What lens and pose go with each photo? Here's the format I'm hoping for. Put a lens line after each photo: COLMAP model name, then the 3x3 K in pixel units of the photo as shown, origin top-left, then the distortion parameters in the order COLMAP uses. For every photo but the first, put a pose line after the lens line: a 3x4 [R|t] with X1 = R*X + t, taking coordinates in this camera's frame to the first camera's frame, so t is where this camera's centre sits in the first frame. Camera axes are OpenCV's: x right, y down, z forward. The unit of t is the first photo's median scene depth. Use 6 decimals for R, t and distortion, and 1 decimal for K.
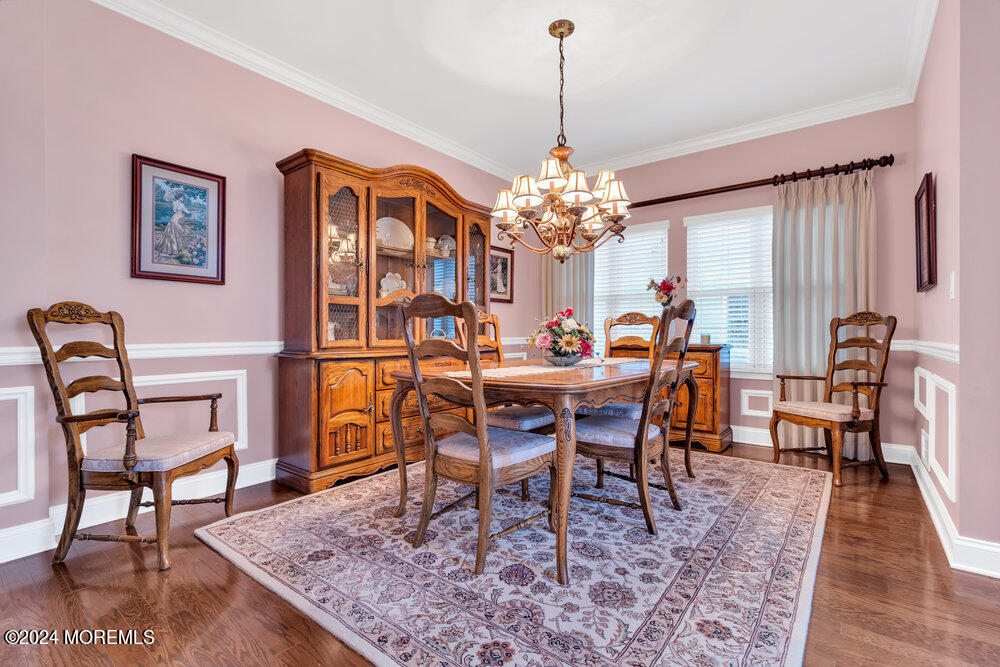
lens RADIAL K [[459.2, 0, 502.6], [0, 459.2, 330.2], [0, 0, 1]] dist [0.001326, 0.000285]
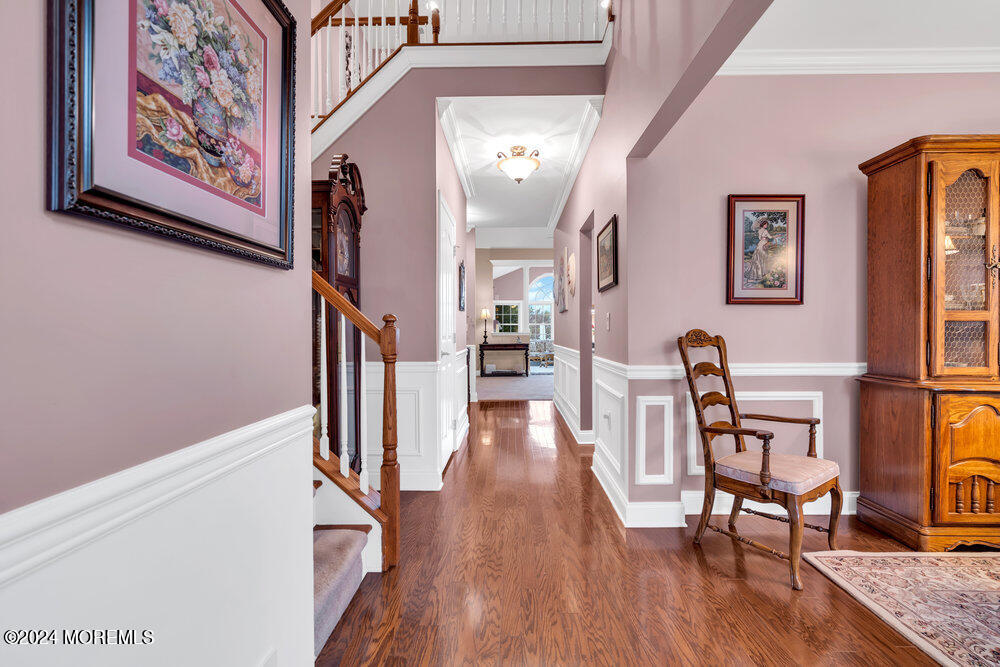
lens RADIAL K [[459.2, 0, 503.3], [0, 459.2, 331.9], [0, 0, 1]] dist [0.001326, 0.000285]
pose [[0.594102, 0.002021, -0.804387, -0.223219], [0.002964, 0.999985, 0.004702, -0.053113], [0.804384, -0.005177, 0.594087, -0.117230]]
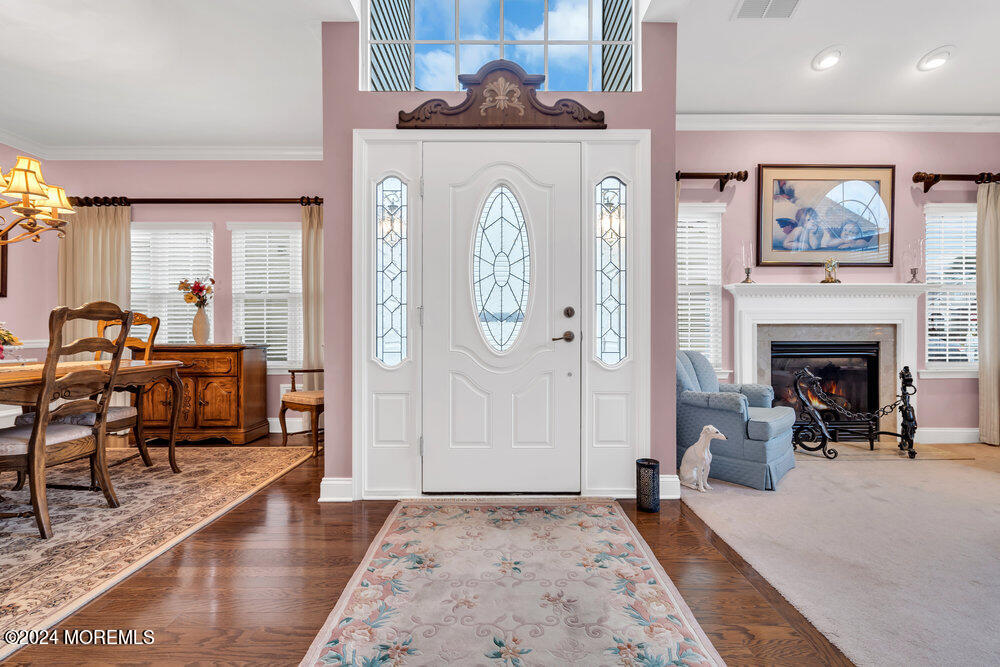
lens RADIAL K [[459.2, 0, 508.6], [0, 459.2, 329.4], [0, 0, 1]] dist [0.001326, 0.000285]
pose [[0.783028, 0.000727, 0.621986, 0.319098], [0.000457, 0.999998, -0.001745, -0.001496], [-0.621986, 0.001650, 0.783027, -0.253755]]
